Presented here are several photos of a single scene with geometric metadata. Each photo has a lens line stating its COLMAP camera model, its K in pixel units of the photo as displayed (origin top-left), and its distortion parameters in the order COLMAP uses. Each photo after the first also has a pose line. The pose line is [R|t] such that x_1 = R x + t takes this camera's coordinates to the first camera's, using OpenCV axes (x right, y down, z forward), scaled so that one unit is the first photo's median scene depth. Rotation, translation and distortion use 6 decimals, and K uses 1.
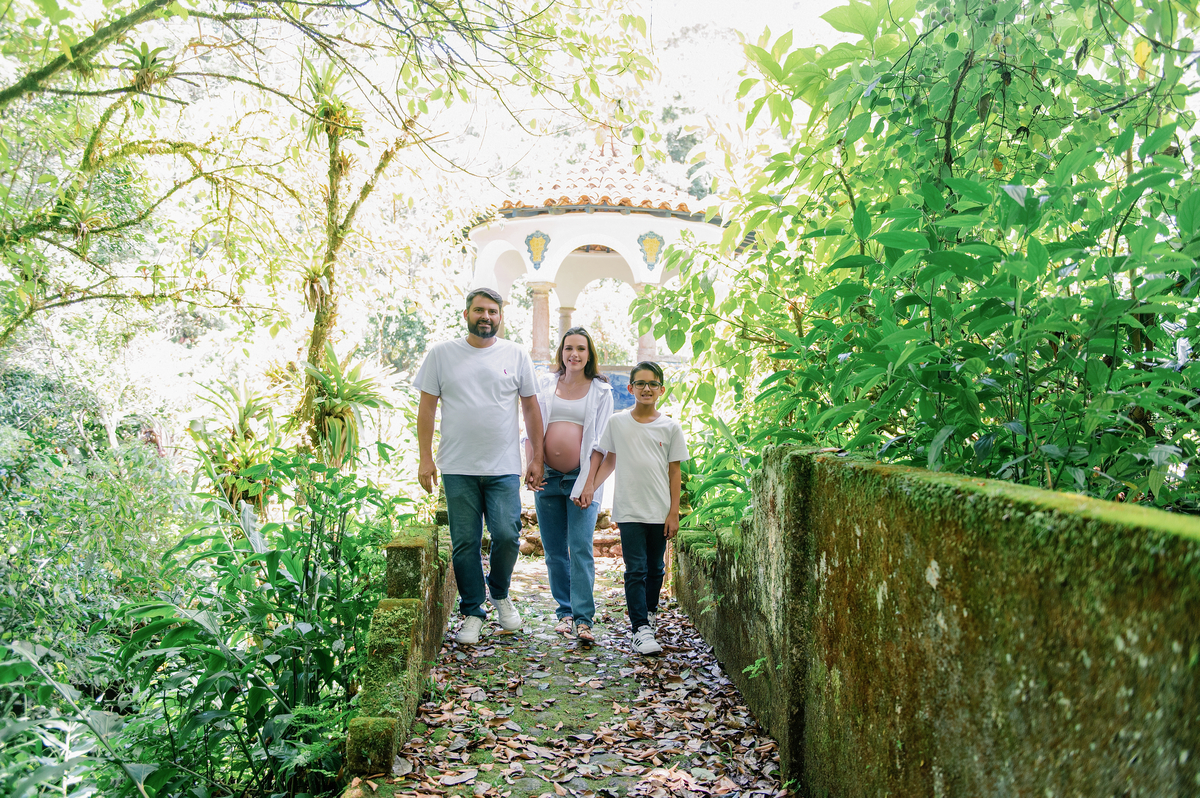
lens RADIAL K [[920.7, 0, 600.0], [0, 920.7, 399.0], [0, 0, 1]] dist [0.004063, -0.001450]
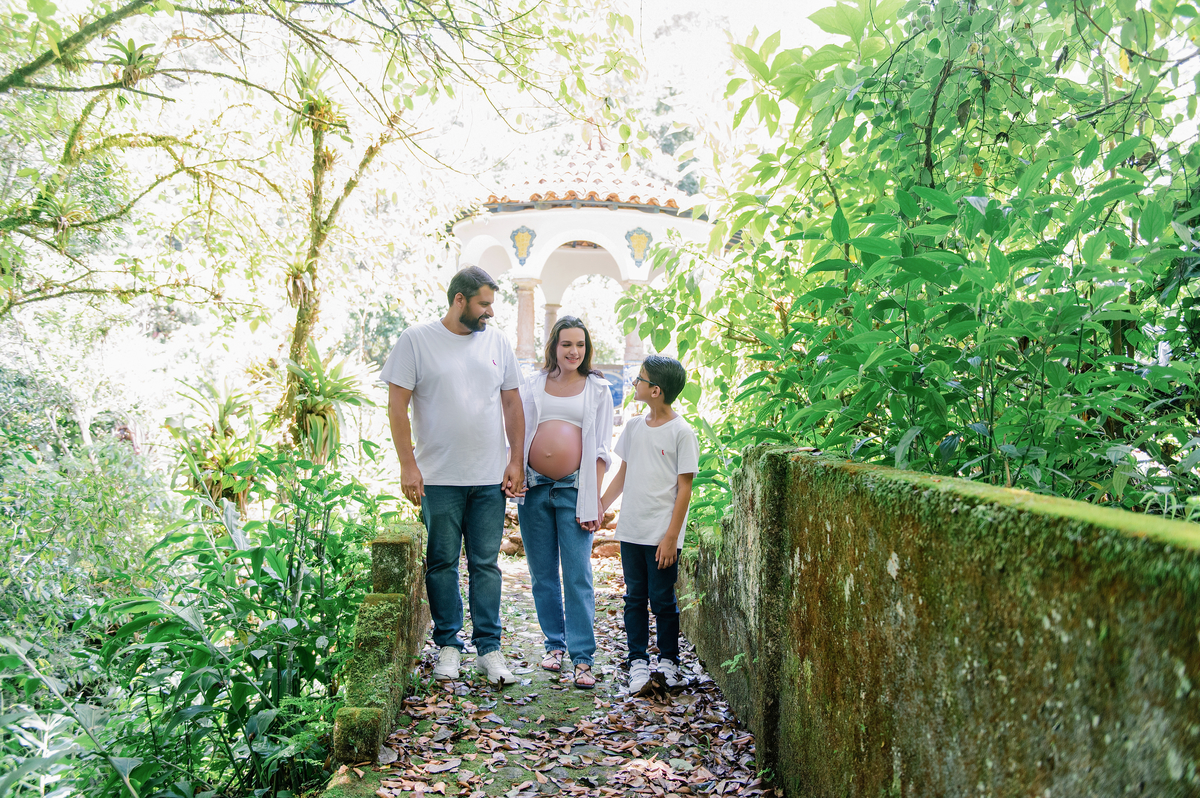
lens RADIAL K [[1058.1, 0, 600.0], [0, 1058.1, 399.0], [0, 0, 1]] dist [-0.001826, 0.005428]
pose [[0.999964, 0.006549, 0.005318, 0.010765], [-0.006556, 0.999978, 0.001189, -0.000720], [-0.005310, -0.001224, 0.999985, -0.149332]]
